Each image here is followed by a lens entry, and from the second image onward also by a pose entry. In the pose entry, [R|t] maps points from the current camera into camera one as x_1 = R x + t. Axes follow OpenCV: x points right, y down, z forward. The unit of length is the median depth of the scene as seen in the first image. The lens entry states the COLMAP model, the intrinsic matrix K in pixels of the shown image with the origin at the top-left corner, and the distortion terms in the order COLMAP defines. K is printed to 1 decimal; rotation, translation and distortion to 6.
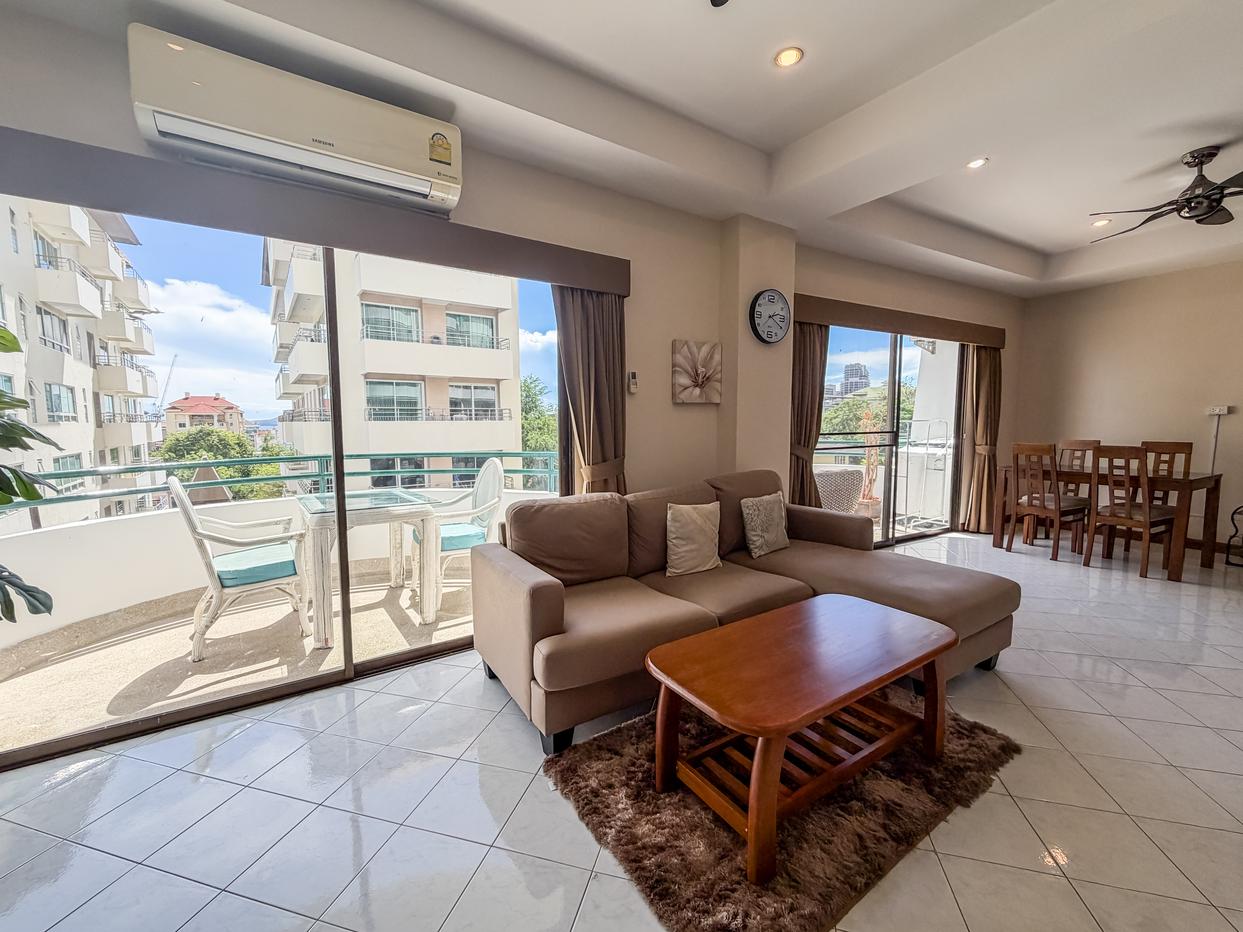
lens RADIAL K [[492.7, 0, 618.8], [0, 492.7, 465.5], [0, 0, 1]] dist [0.001980, 0.000305]
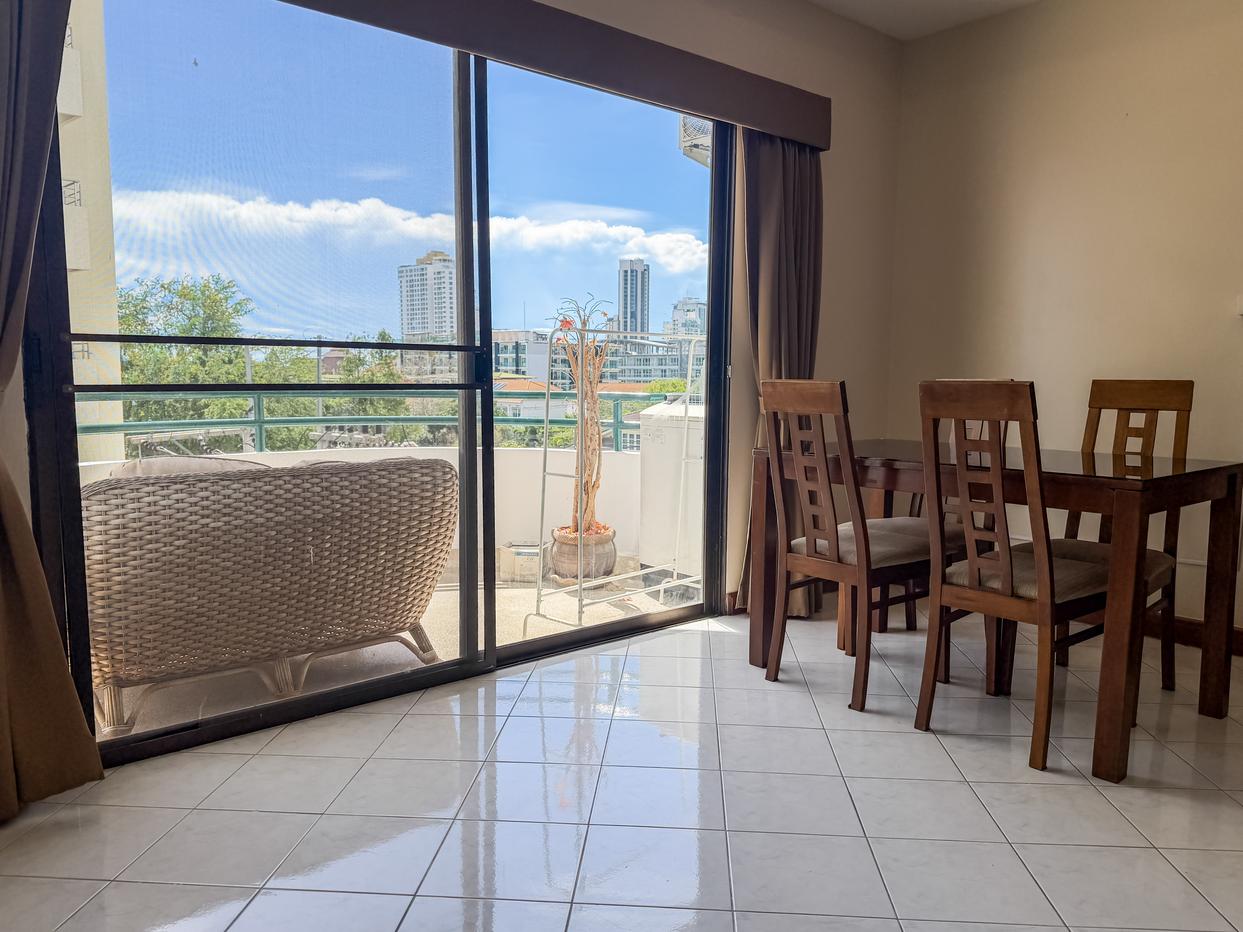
lens RADIAL K [[877.7, 0, 622.8], [0, 877.7, 468.8], [0, 0, 1]] dist [0.005620, -0.001669]
pose [[0.983620, -0.006520, 0.180135, 0.587290], [0.003589, 0.999856, 0.016589, 0.007980], [-0.180217, -0.015671, 0.983502, 0.399825]]
